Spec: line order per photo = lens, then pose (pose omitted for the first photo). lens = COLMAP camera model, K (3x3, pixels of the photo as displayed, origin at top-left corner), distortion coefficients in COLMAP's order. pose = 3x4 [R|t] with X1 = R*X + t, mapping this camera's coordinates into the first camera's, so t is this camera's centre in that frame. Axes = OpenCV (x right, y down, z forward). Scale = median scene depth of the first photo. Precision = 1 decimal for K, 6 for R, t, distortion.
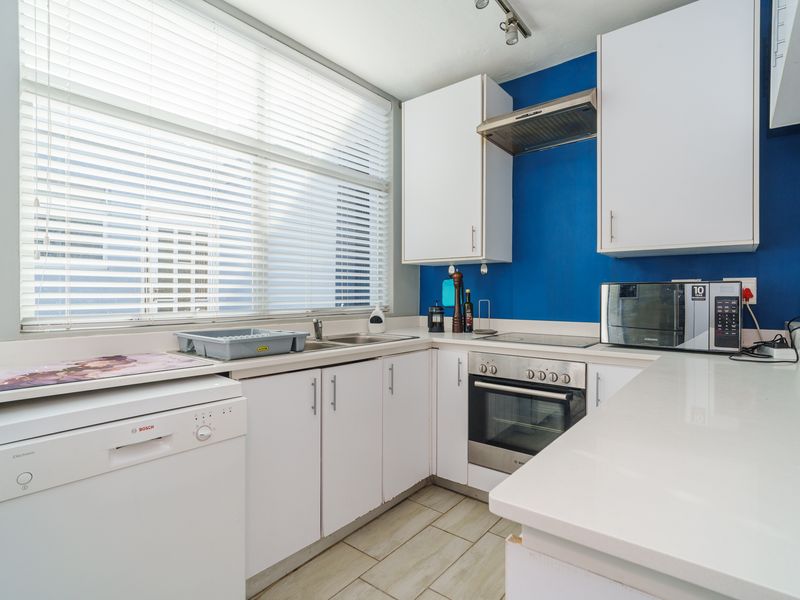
lens RADIAL K [[419.9, 0, 402.2], [0, 419.9, 296.2], [0, 0, 1]] dist [-0.002086, 0.000244]
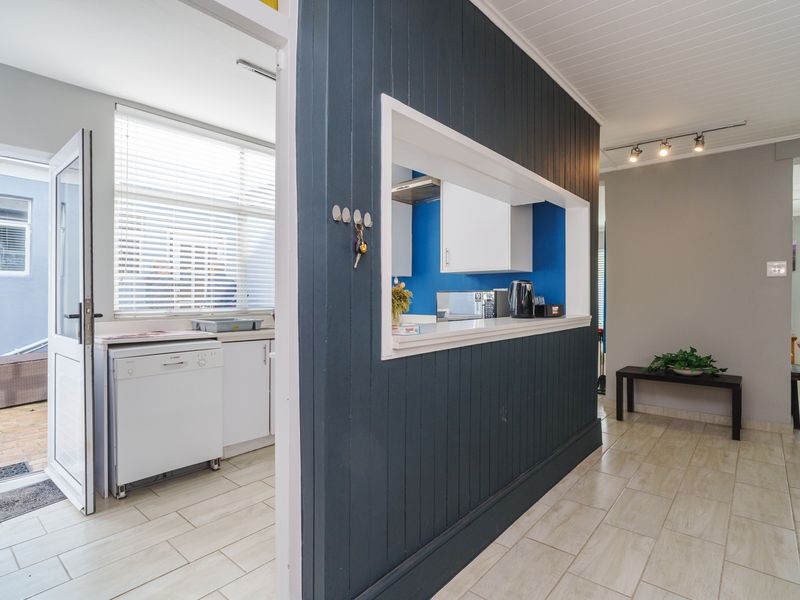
lens RADIAL K [[419.9, 0, 397.6], [0, 419.9, 295.6], [0, 0, 1]] dist [-0.002086, 0.000244]
pose [[0.999024, -0.000990, -0.044166, 0.449255], [0.000587, 0.999958, -0.009138, 0.000638], [0.044174, 0.009103, 0.998982, -0.798921]]
